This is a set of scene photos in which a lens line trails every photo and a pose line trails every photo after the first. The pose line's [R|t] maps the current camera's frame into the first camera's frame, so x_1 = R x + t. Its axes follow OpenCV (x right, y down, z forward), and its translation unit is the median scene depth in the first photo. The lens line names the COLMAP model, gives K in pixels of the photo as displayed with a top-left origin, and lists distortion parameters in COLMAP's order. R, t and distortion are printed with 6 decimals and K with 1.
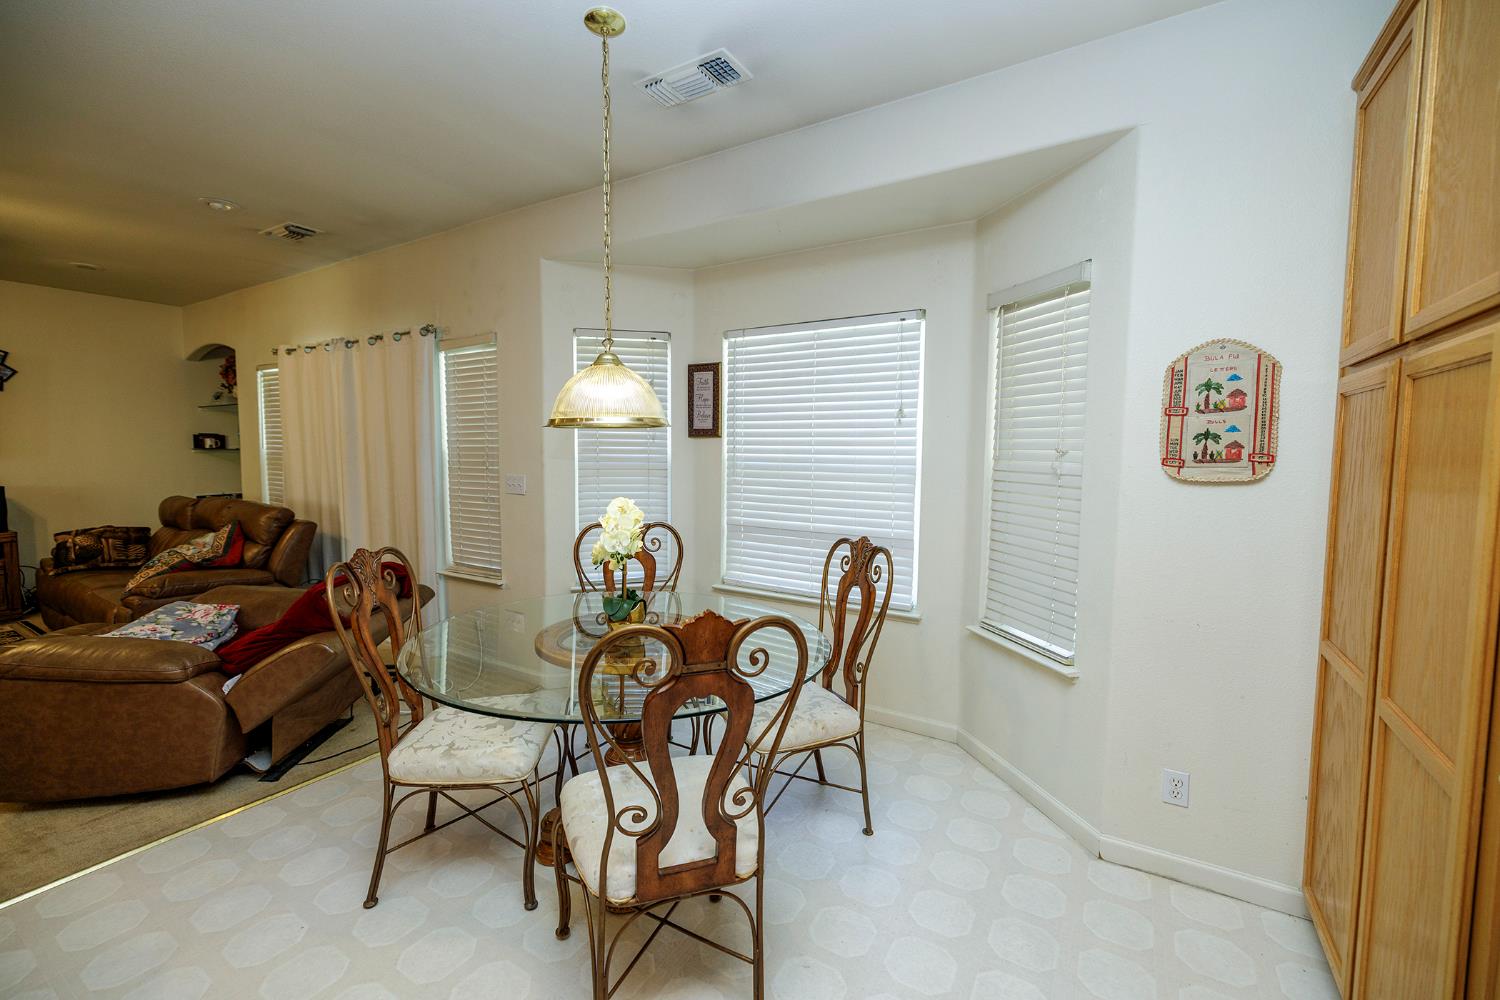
lens RADIAL K [[624.3, 0, 741.5], [0, 624.3, 493.6], [0, 0, 1]] dist [0.000908, -0.000149]
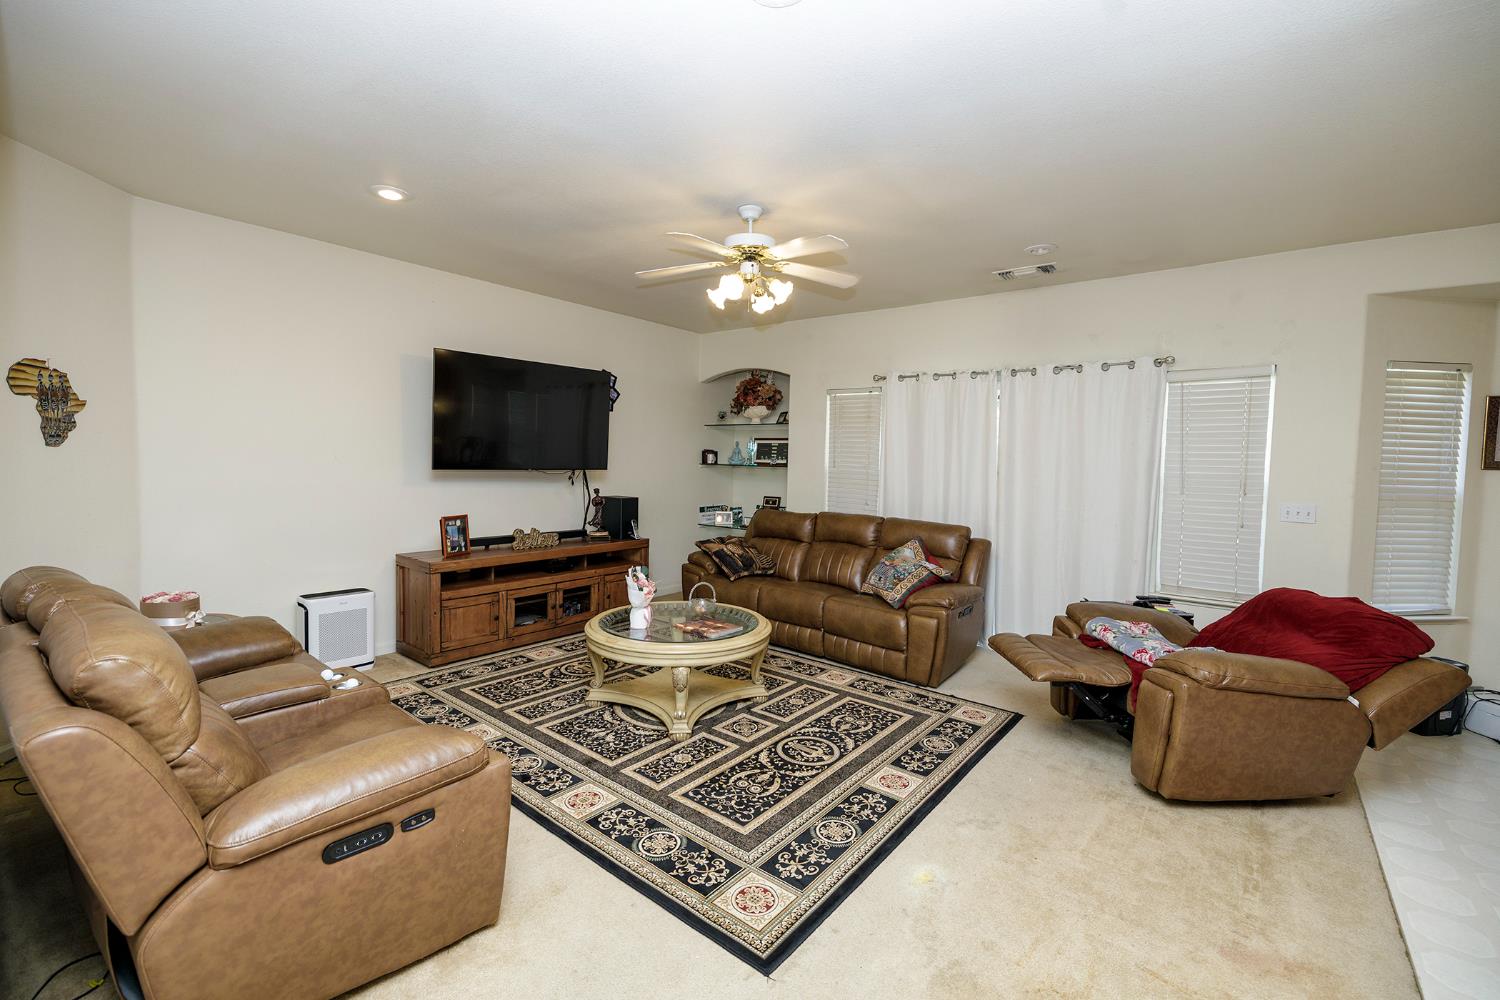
lens RADIAL K [[634.4, 0, 743.7], [0, 634.4, 492.0], [0, 0, 1]] dist [0.002201, 0.000210]
pose [[0.992105, 0.023906, -0.123108, -0.902305], [-0.026682, 0.999424, -0.020957, -0.002594], [0.122536, 0.024077, 0.992172, -0.111496]]
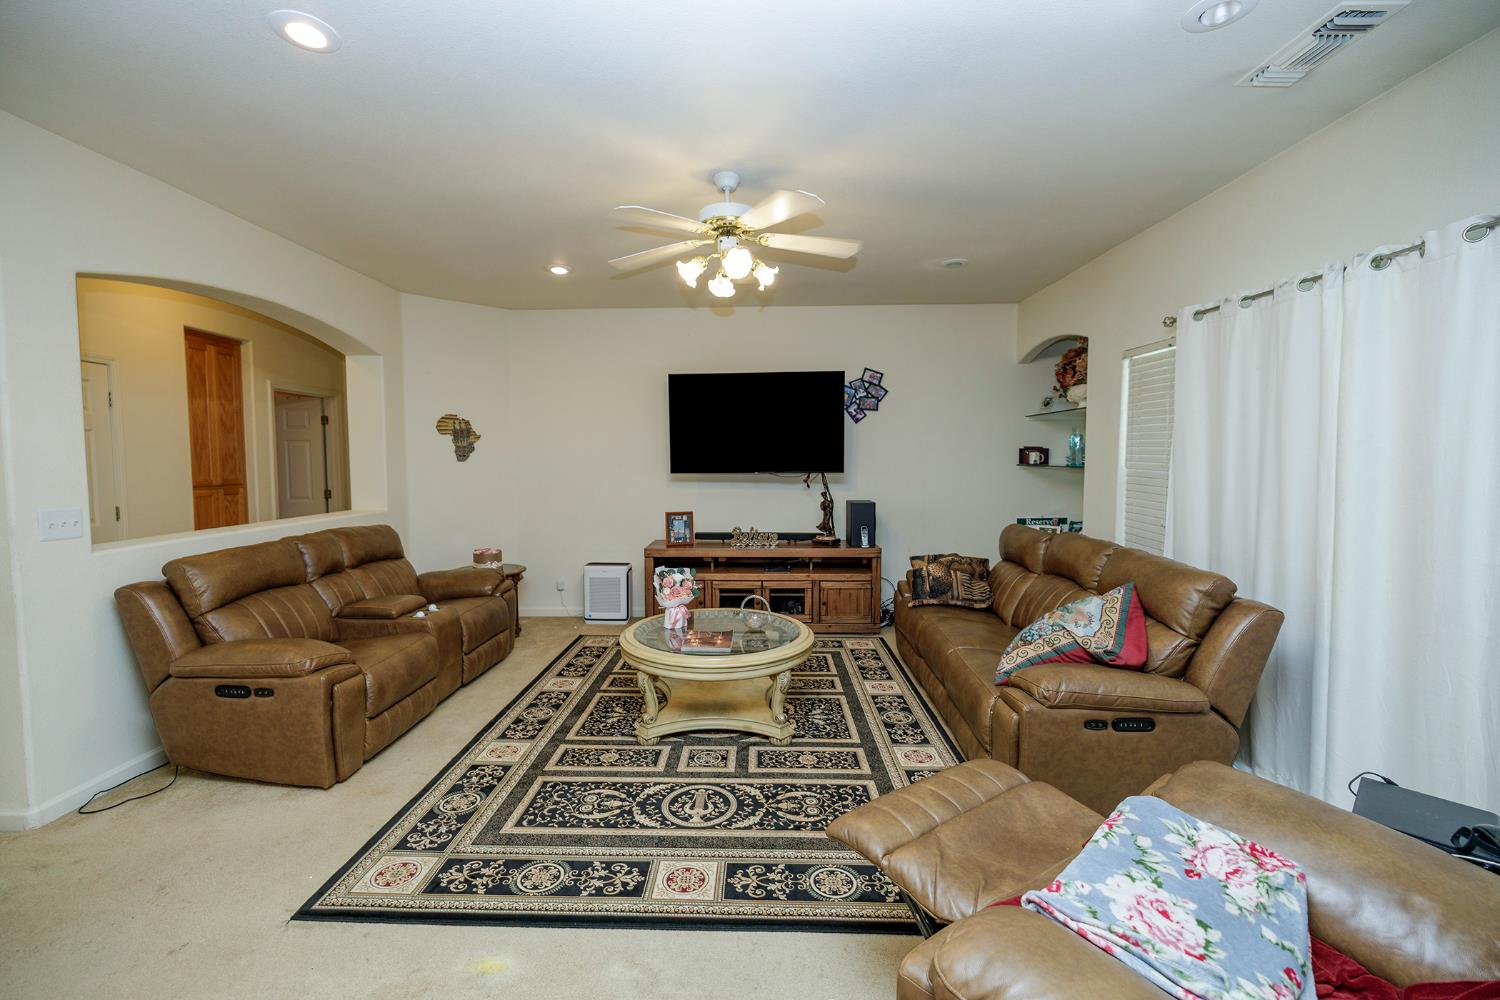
lens RADIAL K [[624.3, 0, 741.5], [0, 624.3, 493.6], [0, 0, 1]] dist [0.000908, -0.000149]
pose [[0.502456, 0.044262, -0.863469, -0.427046], [-0.056265, 0.998246, 0.018430, -0.034672], [0.862770, 0.039323, 0.504065, 0.307196]]
